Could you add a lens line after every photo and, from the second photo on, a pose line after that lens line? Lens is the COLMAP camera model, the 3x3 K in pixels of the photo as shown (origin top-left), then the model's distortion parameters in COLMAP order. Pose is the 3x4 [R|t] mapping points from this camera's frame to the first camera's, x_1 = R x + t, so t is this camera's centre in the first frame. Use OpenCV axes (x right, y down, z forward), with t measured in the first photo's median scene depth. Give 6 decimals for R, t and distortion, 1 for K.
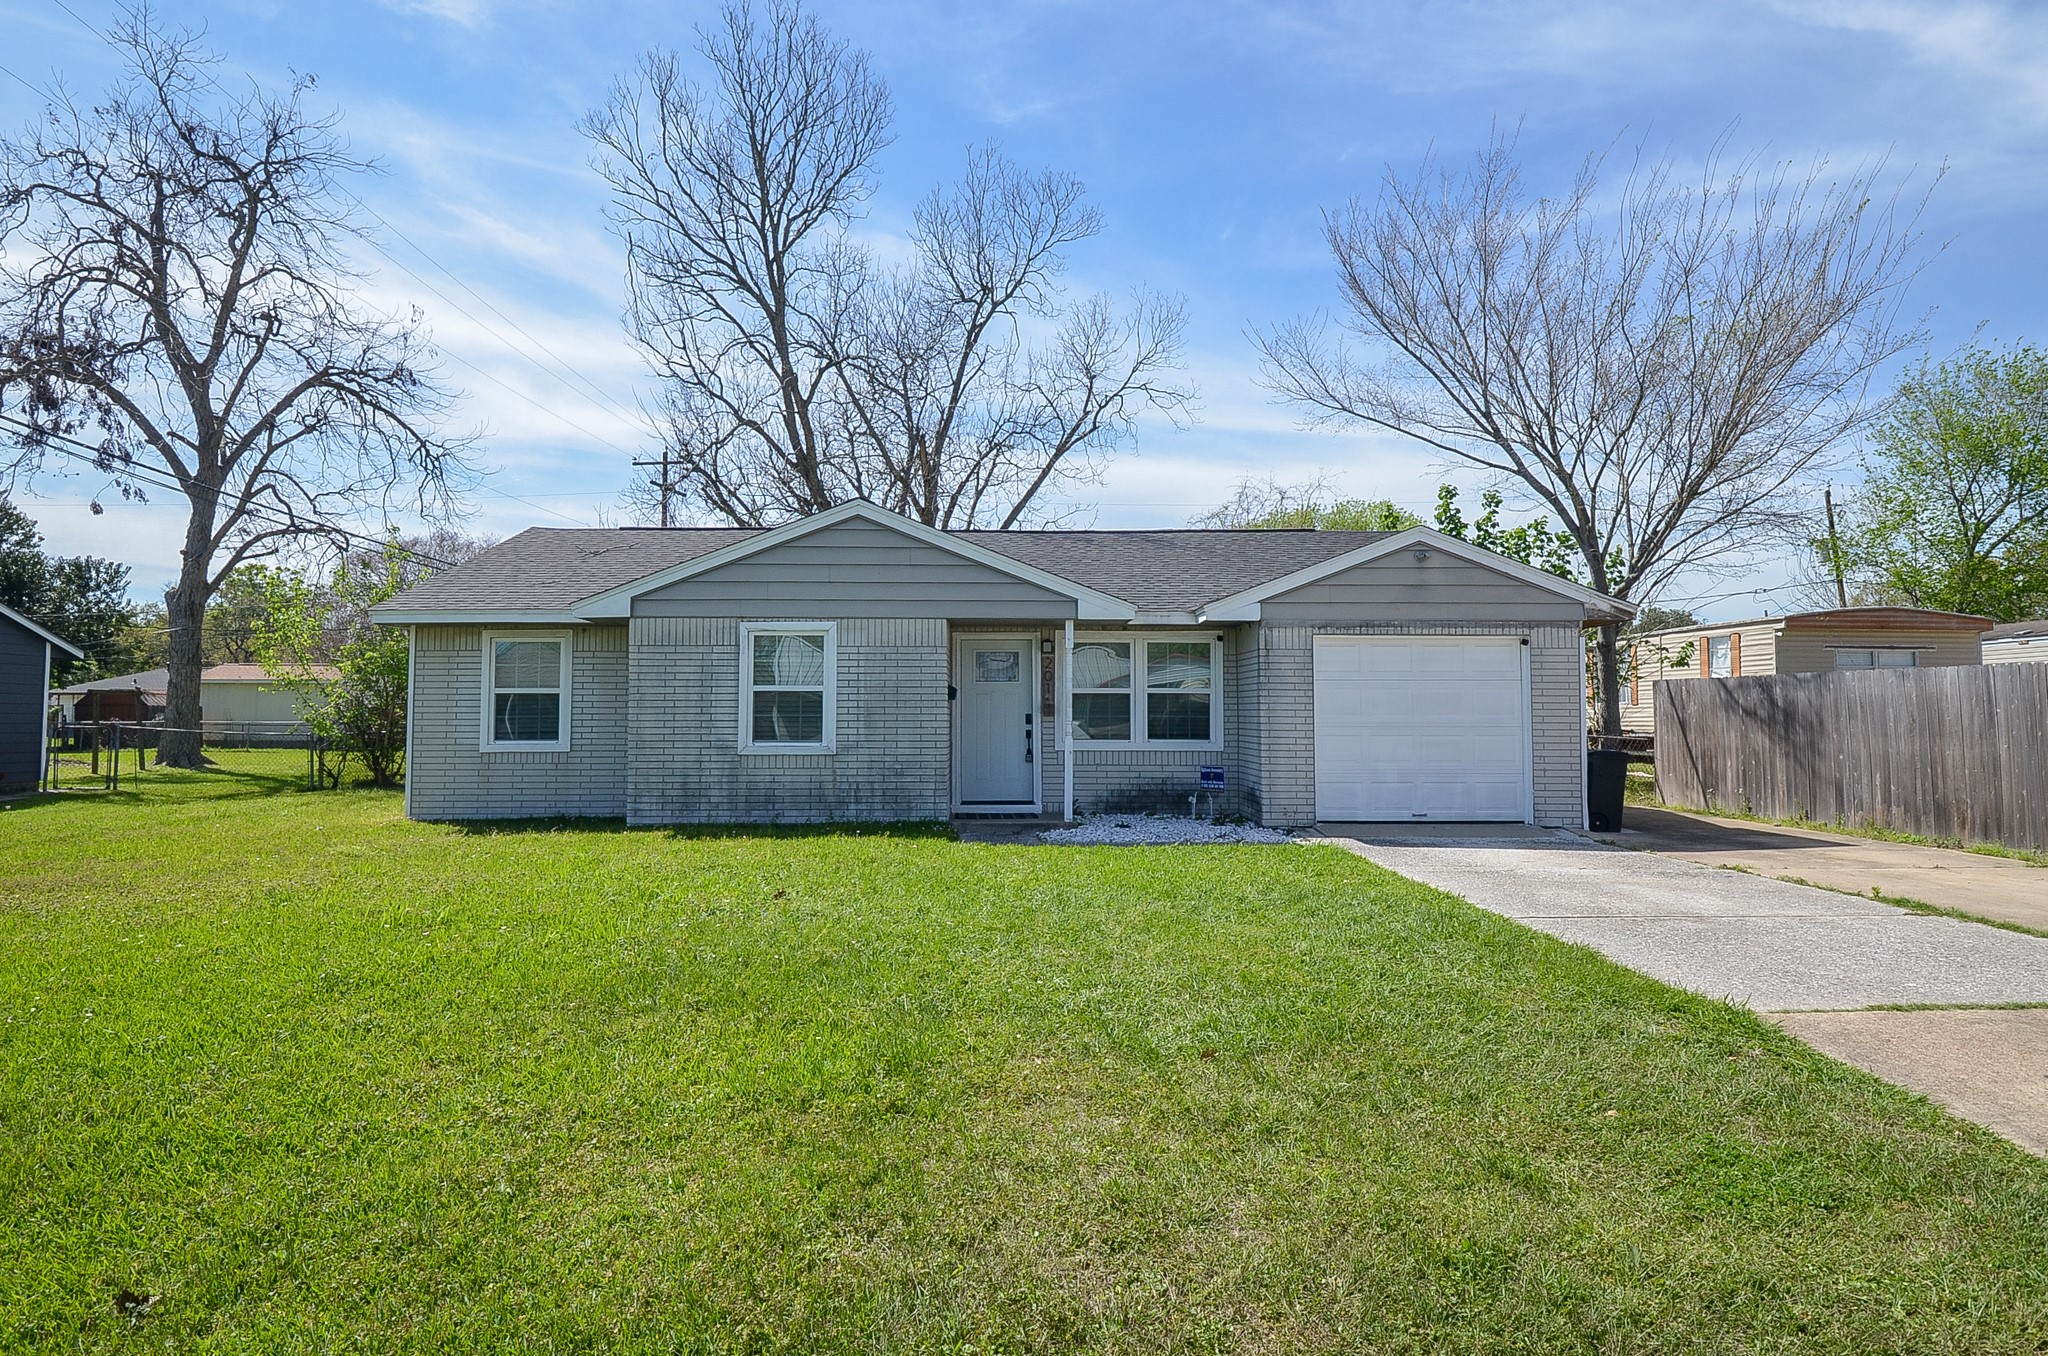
lens RADIAL K [[1155.5, 0, 1029.8], [0, 1155.5, 684.6], [0, 0, 1]] dist [0.001680, -0.010536]
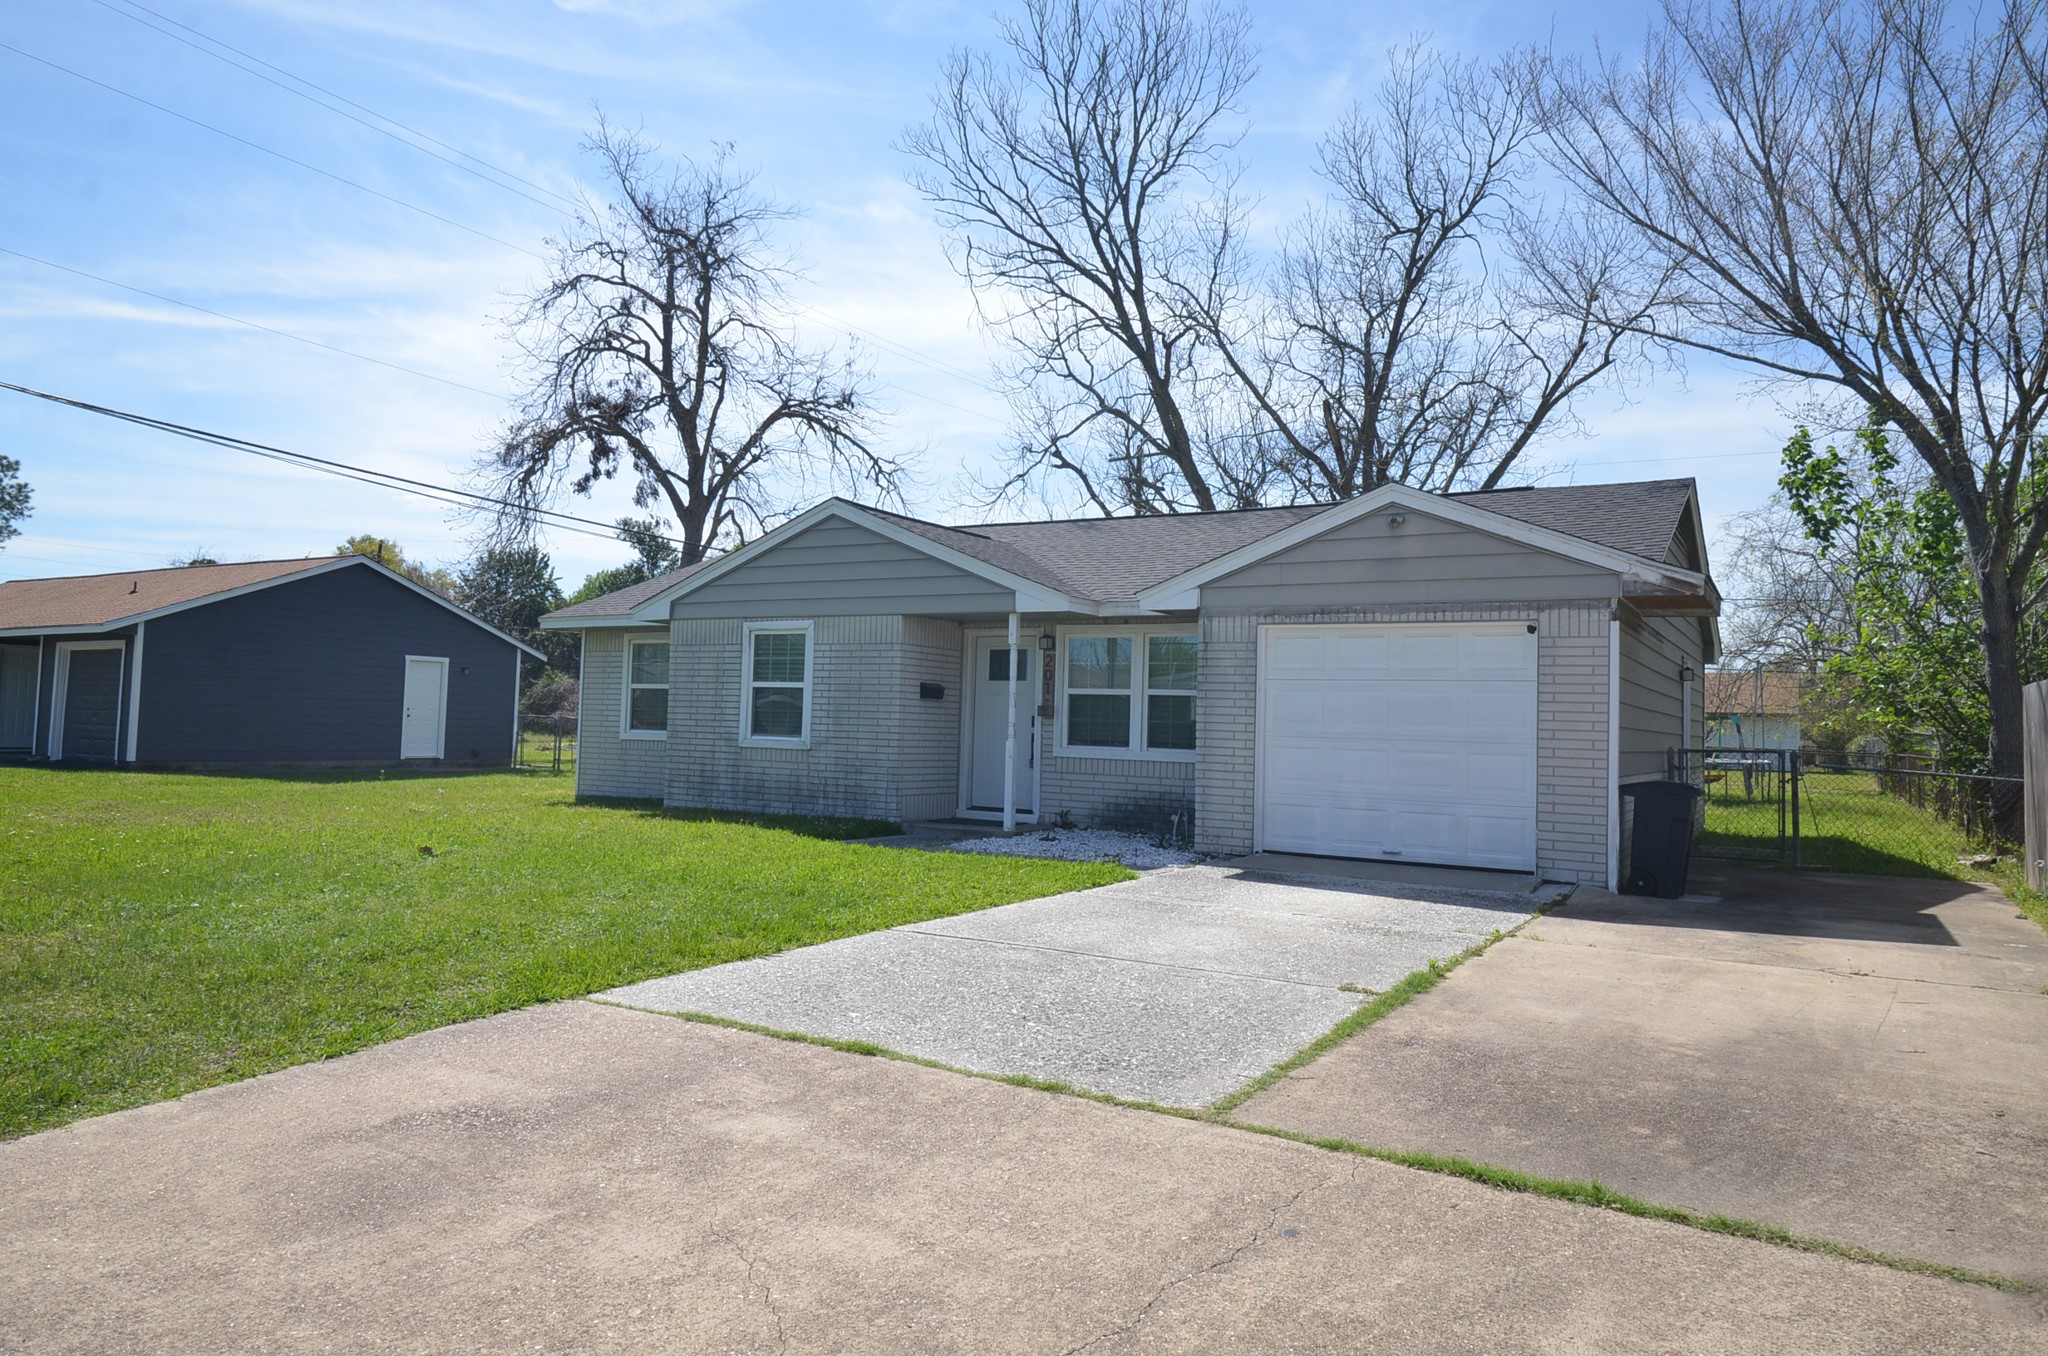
lens RADIAL K [[1342.7, 0, 1013.4], [0, 1342.7, 694.2], [0, 0, 1]] dist [0.028908, -0.000641]
pose [[0.836860, 0.010664, -0.547313, 0.623901], [-0.012924, 0.999916, -0.000279, 0.009183], [0.547265, 0.007307, 0.836928, 0.098007]]
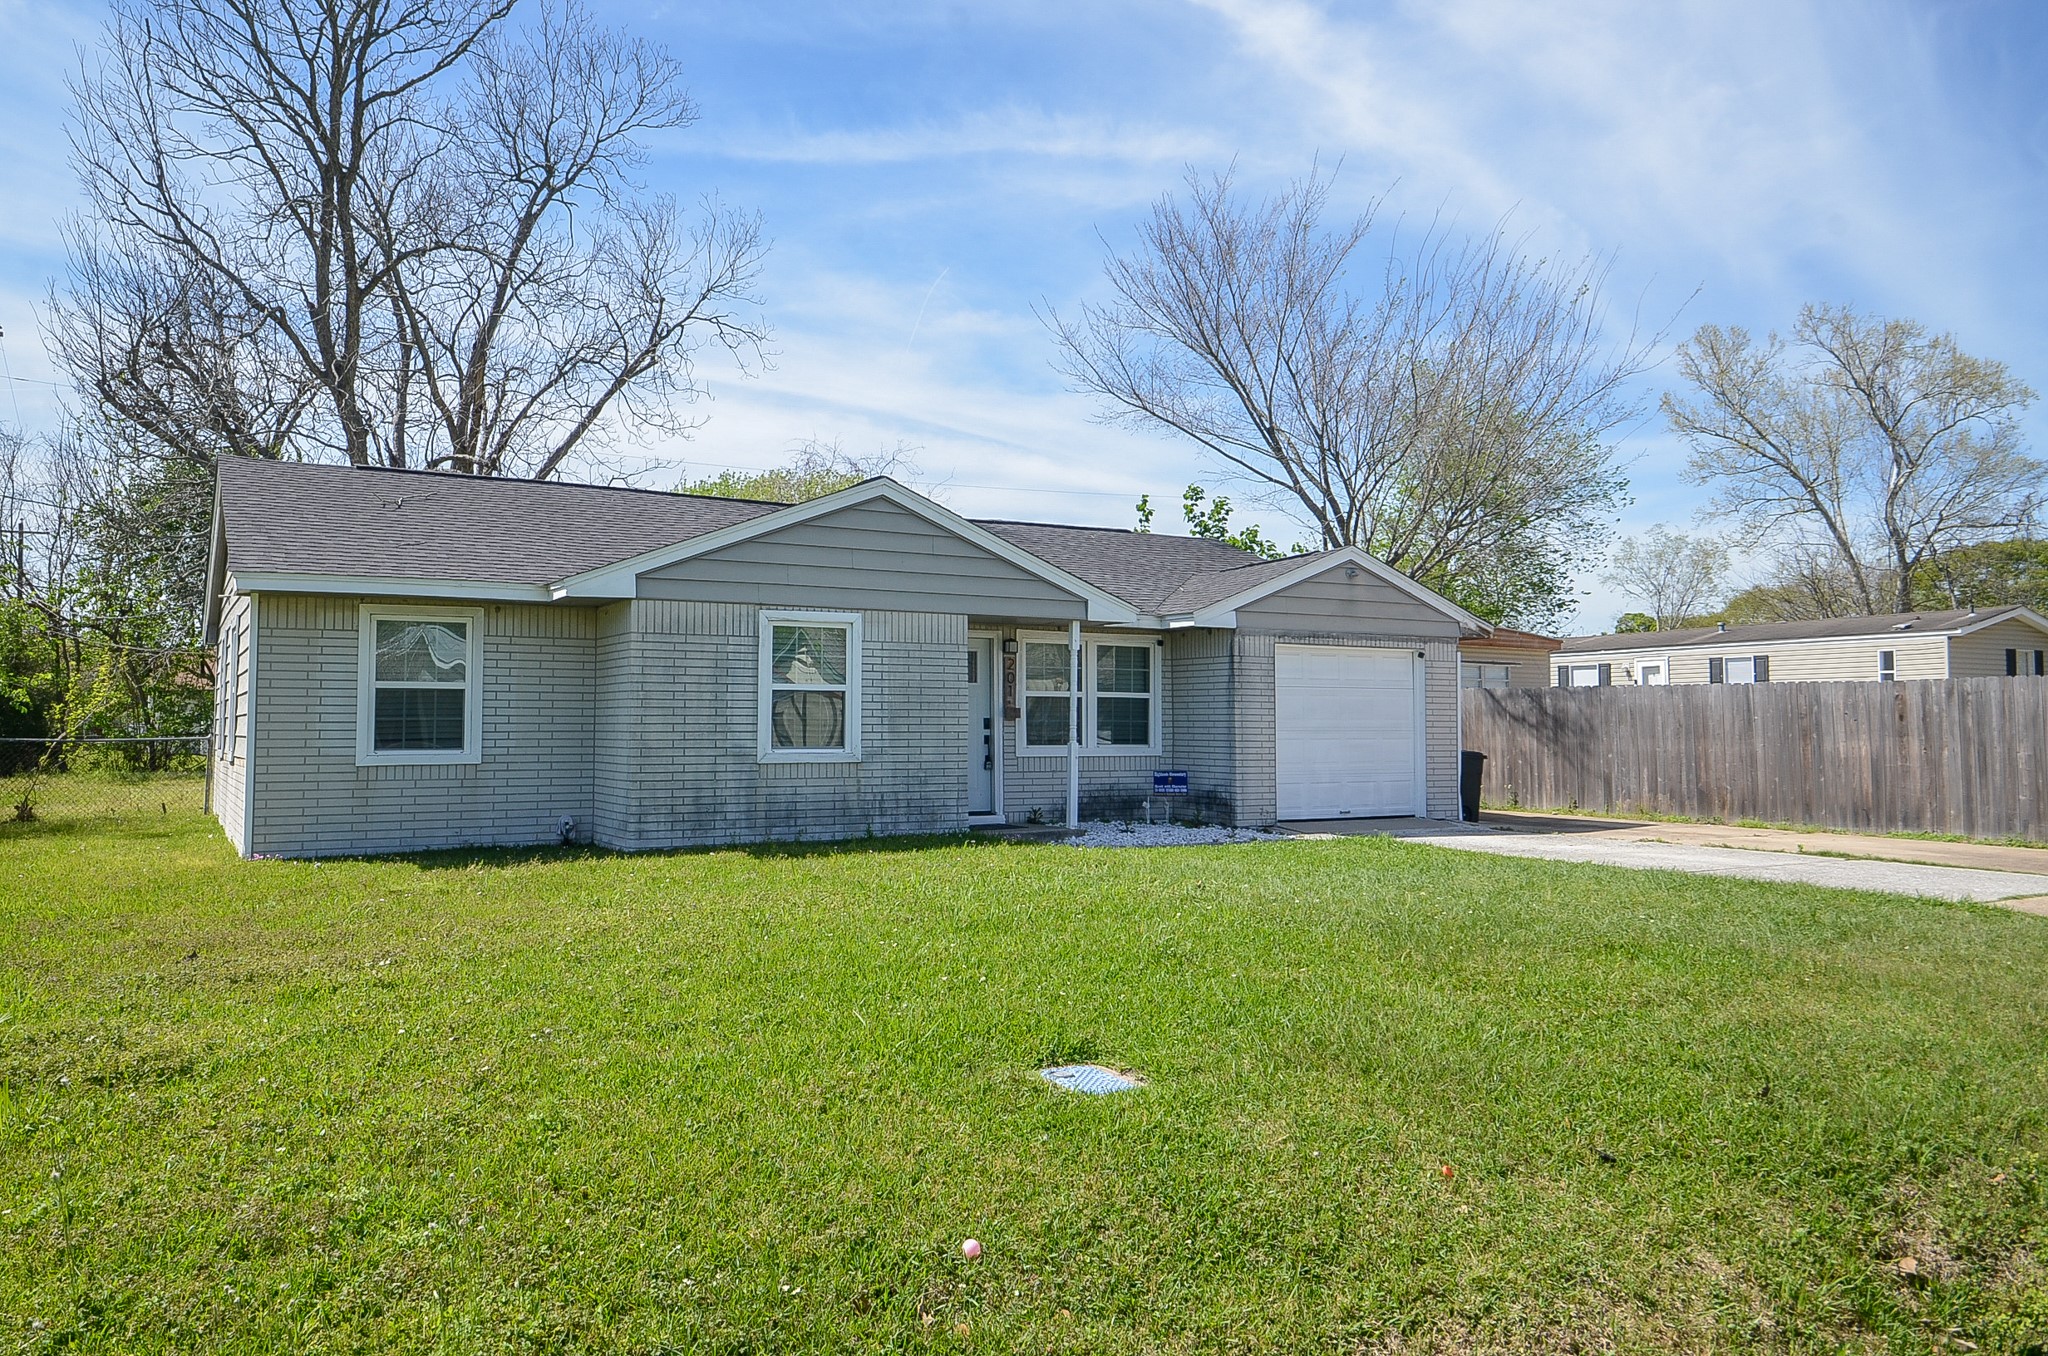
lens RADIAL K [[1464.9, 0, 1026.6], [0, 1464.9, 679.5], [0, 0, 1]] dist [0.013280, 0.002214]
pose [[0.871249, 0.016747, 0.490555, -0.601998], [-0.015956, 0.999856, -0.005794, 0.001150], [-0.490581, -0.002779, 0.871391, -0.050623]]
